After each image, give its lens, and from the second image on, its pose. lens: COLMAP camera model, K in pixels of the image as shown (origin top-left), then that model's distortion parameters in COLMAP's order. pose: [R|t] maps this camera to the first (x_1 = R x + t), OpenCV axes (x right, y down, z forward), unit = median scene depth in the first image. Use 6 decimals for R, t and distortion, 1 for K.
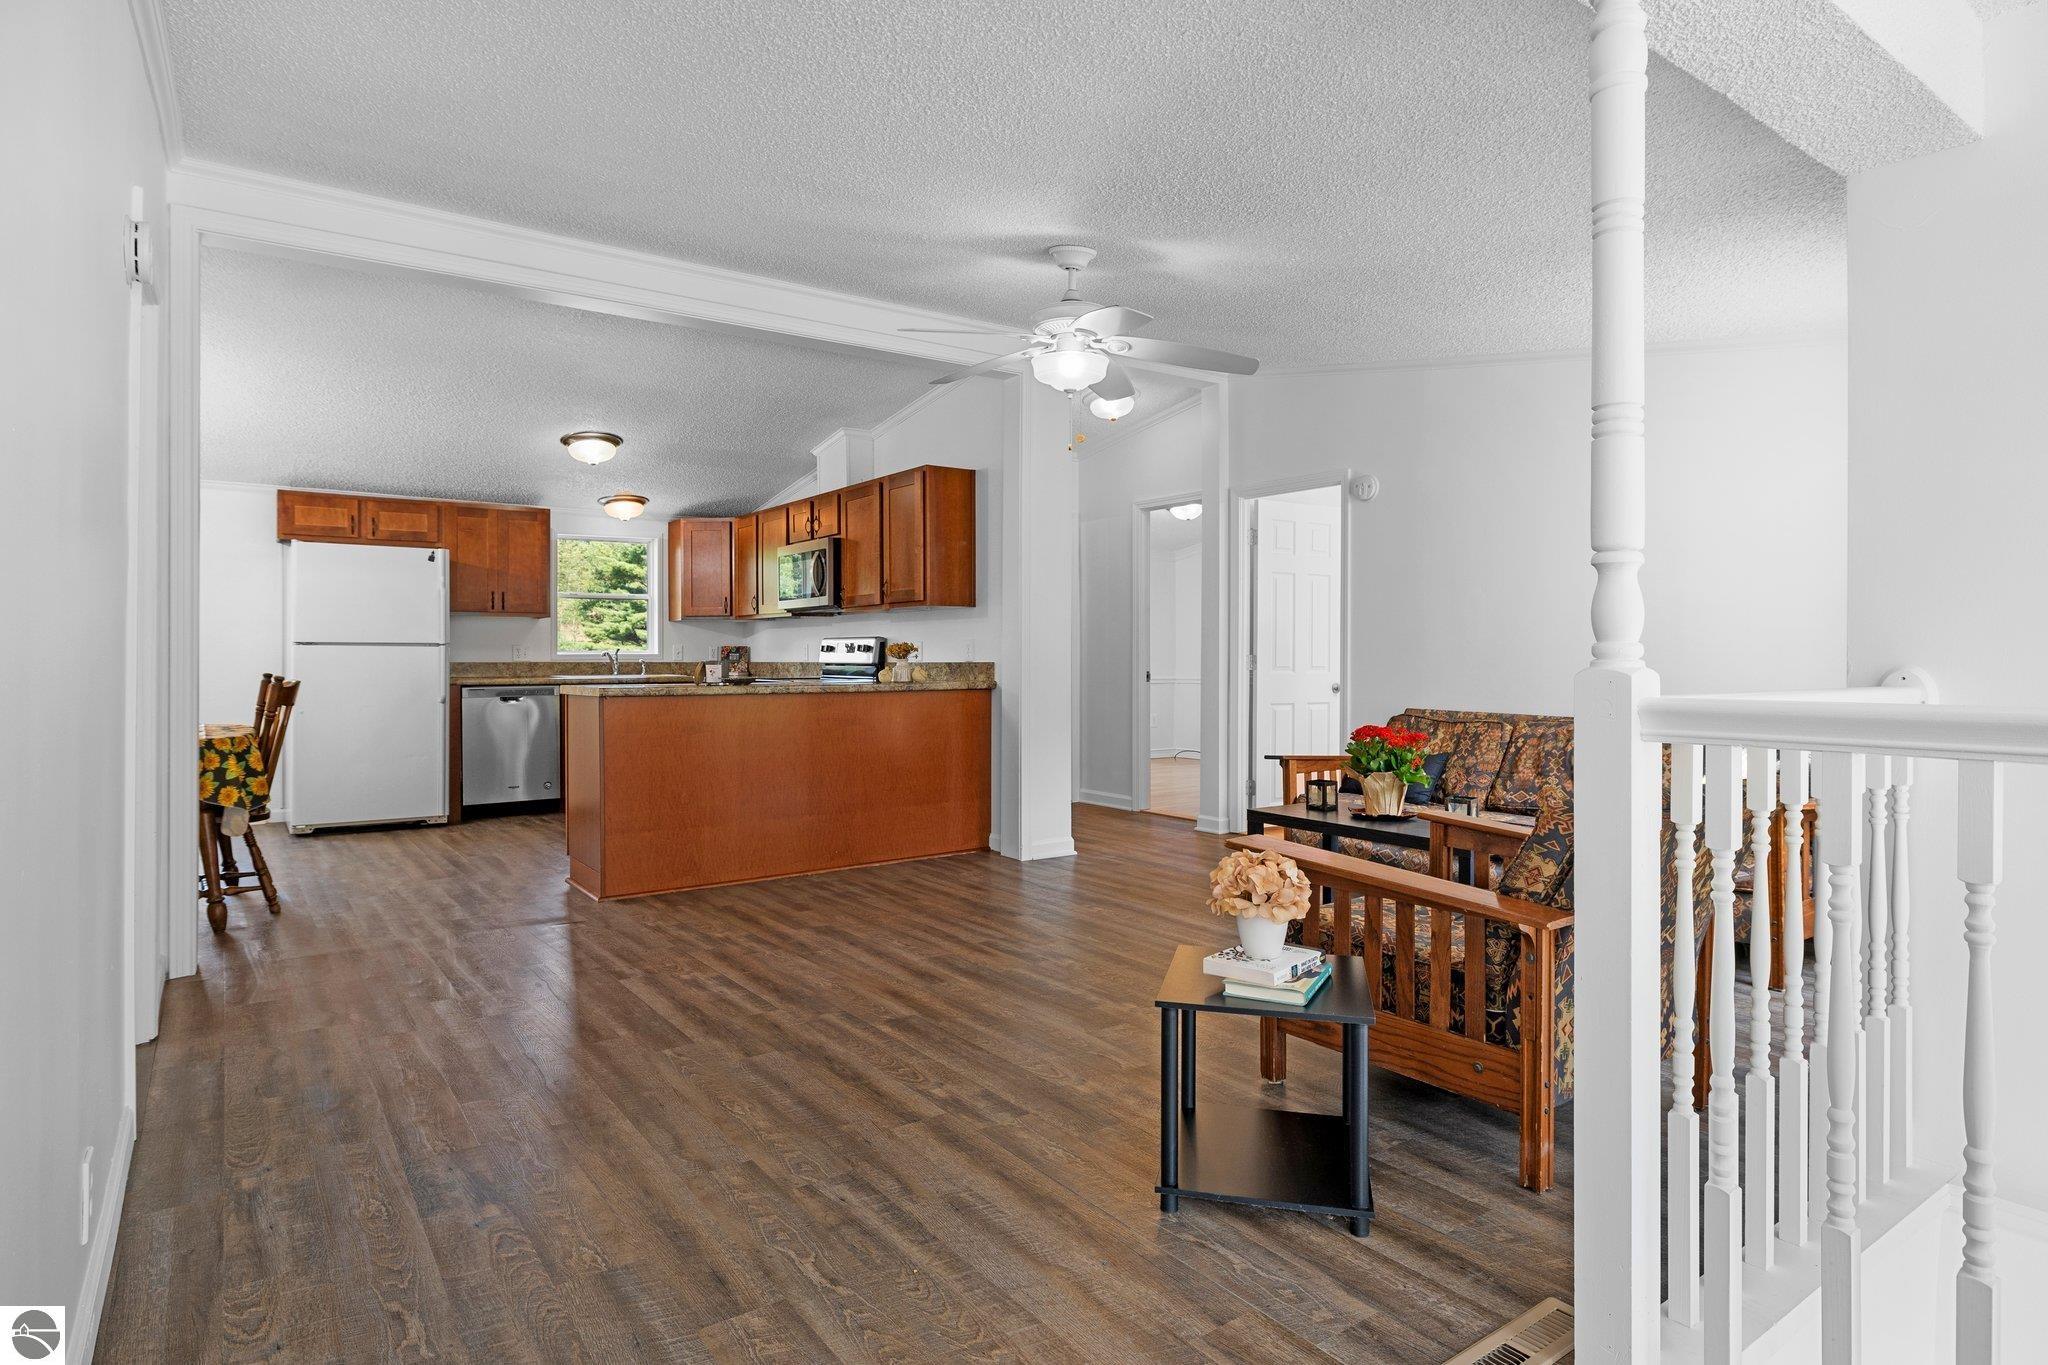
lens RADIAL K [[1106.4, 0, 1018.8], [0, 1106.4, 656.5], [0, 0, 1]] dist [0.005913, -0.000648]
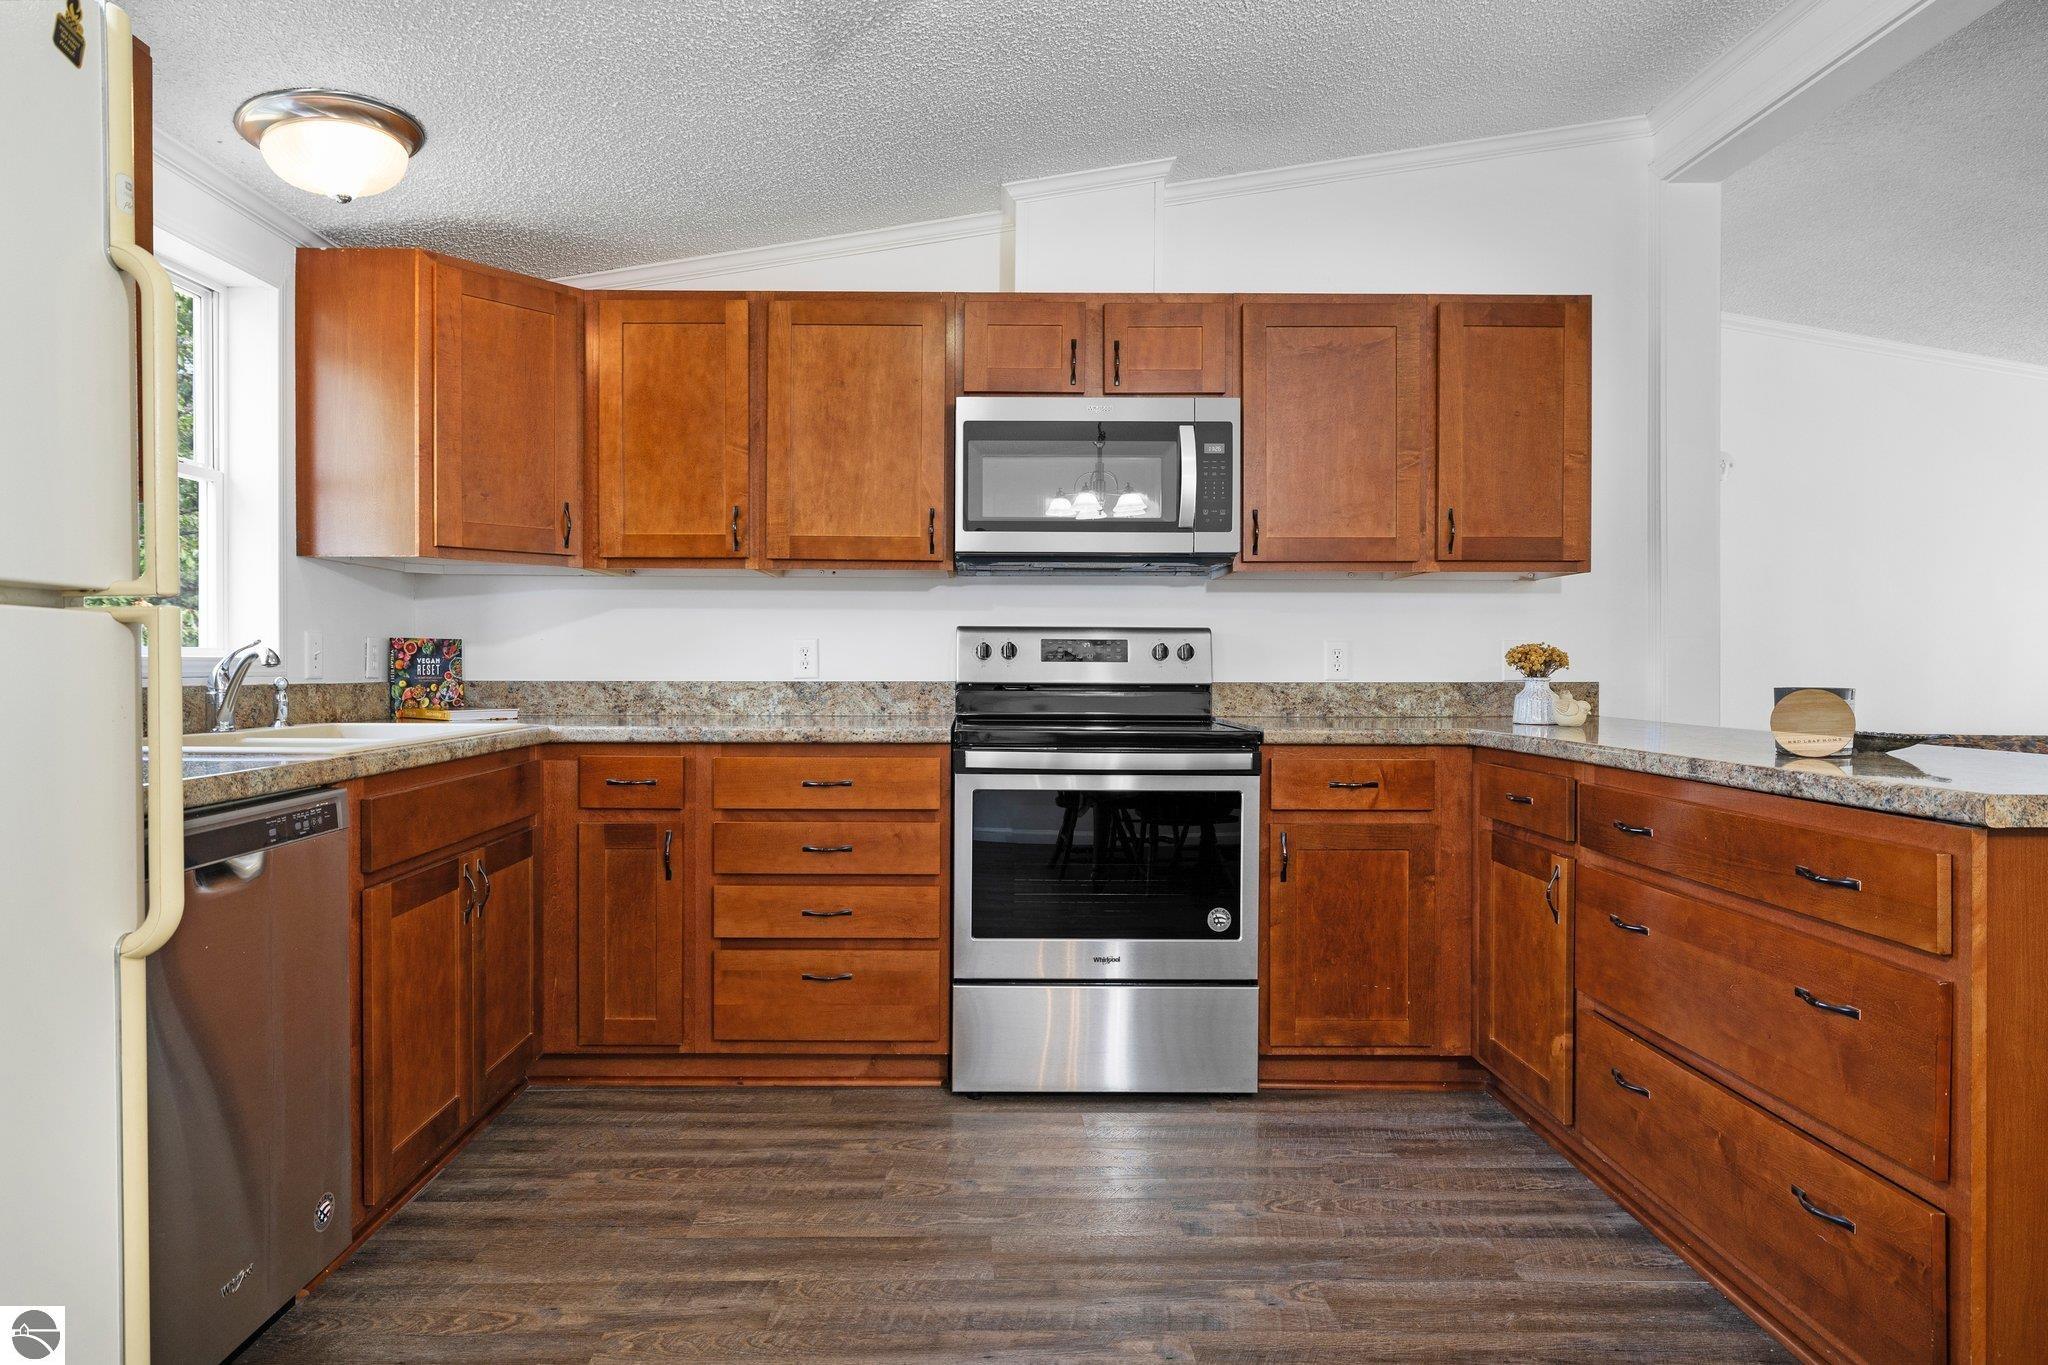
lens RADIAL K [[1142.7, 0, 978.8], [0, 1142.7, 676.4], [0, 0, 1]] dist [-0.007739, 0.000839]
pose [[0.578928, -0.006384, 0.815353, -0.662909], [-0.004581, 0.999928, 0.011082, -0.002452], [-0.815365, -0.010151, 0.578858, 0.910250]]
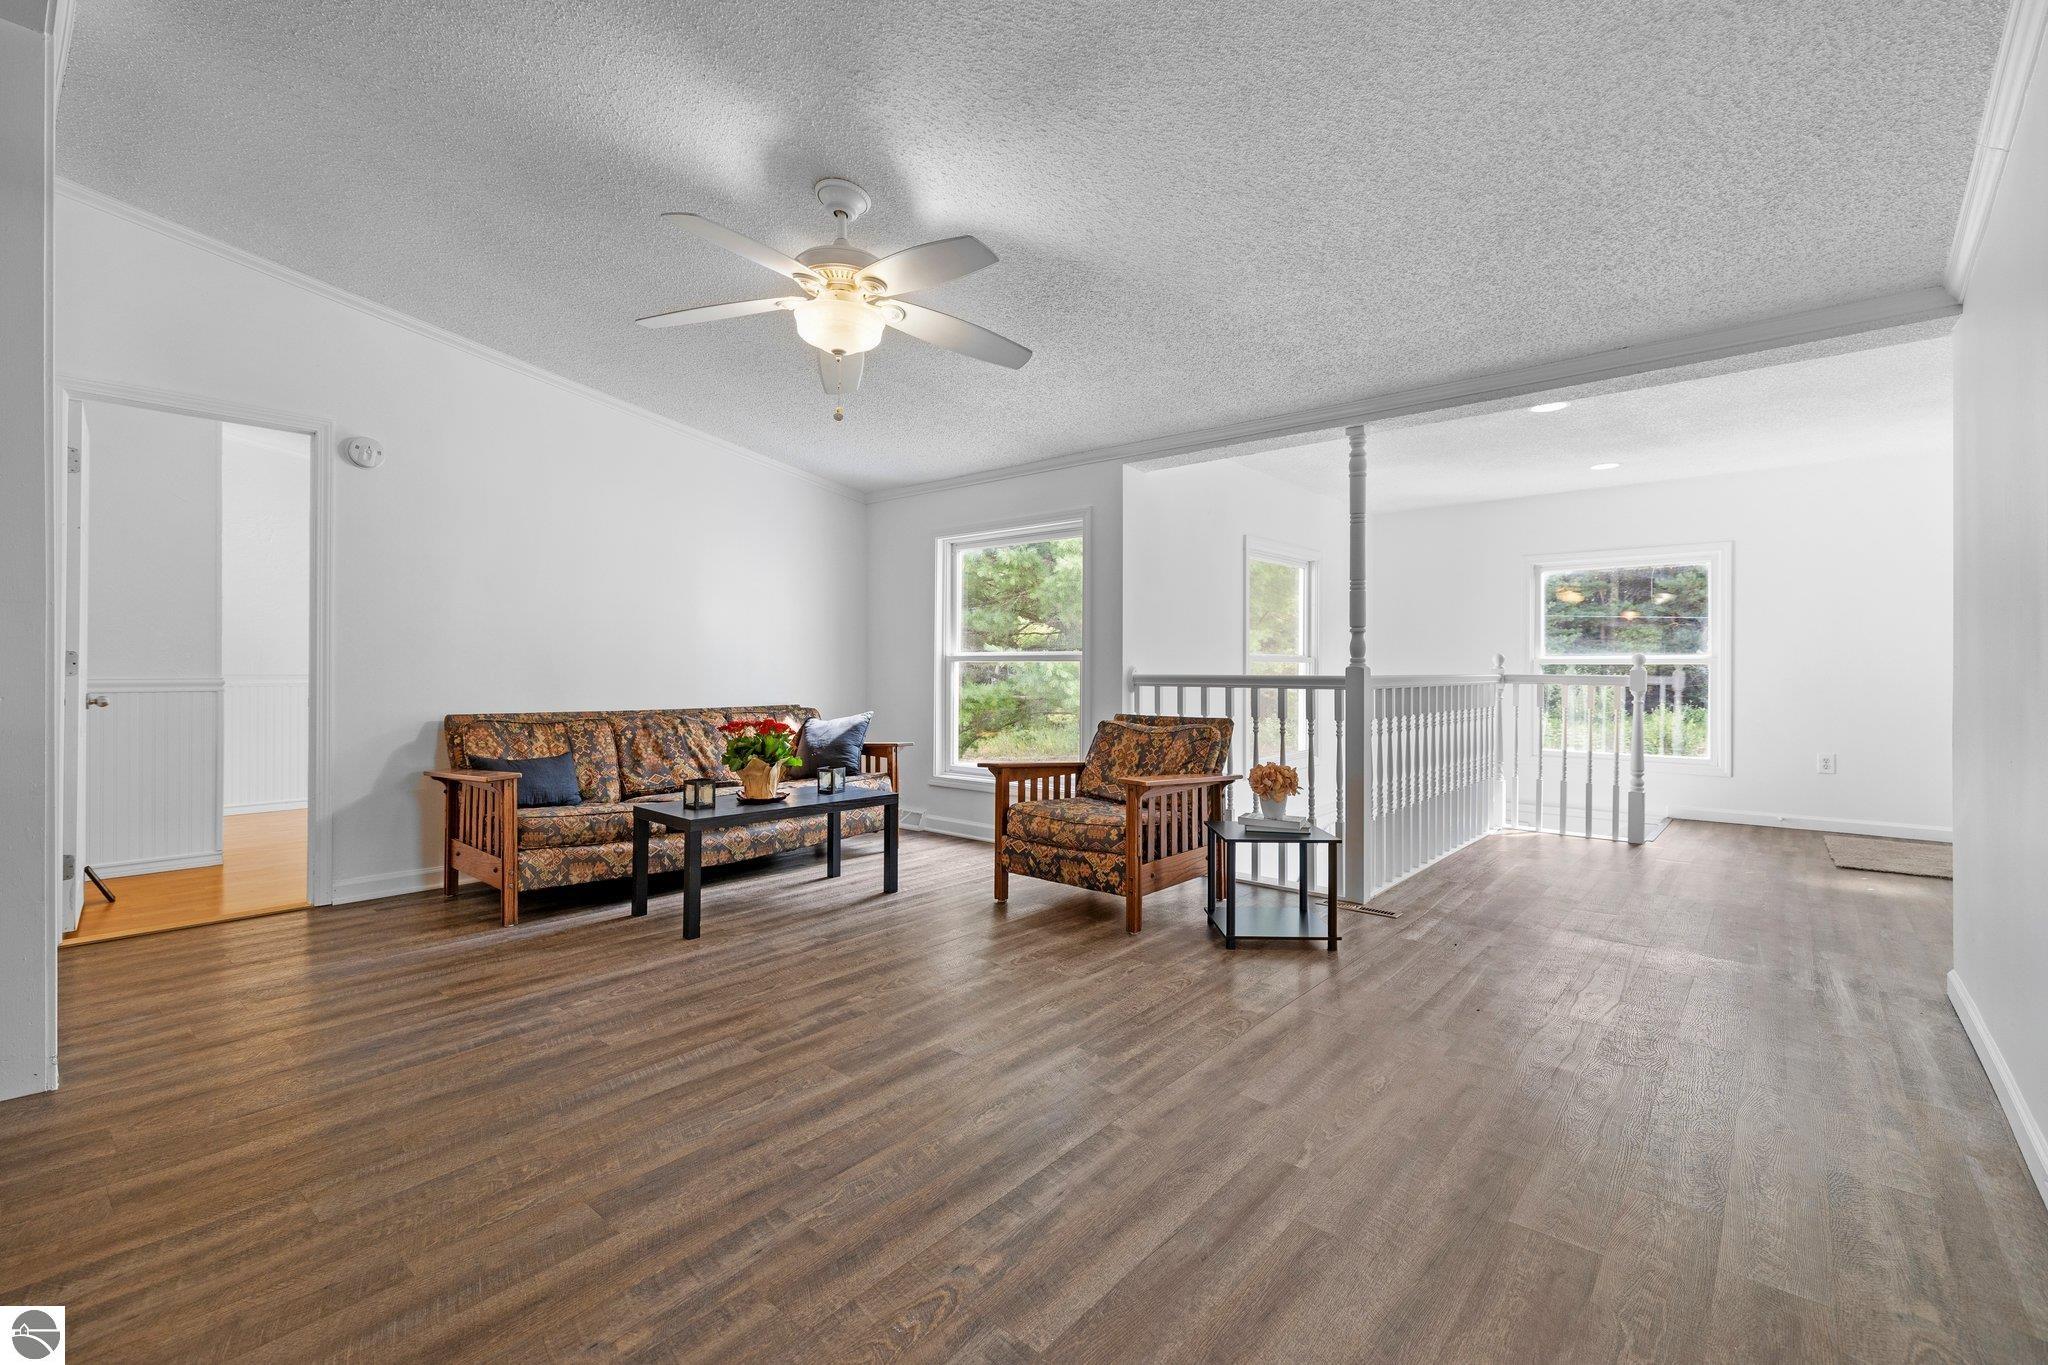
lens RADIAL K [[890.3, 0, 1029.5], [0, 890.3, 670.2], [0, 0, 1]] dist [0.009144, 0.001108]
pose [[-0.235847, -0.003365, 0.971784, -0.423739], [-0.005061, 0.999985, 0.002234, 0.005667], [-0.971777, -0.004391, -0.235861, 0.643278]]
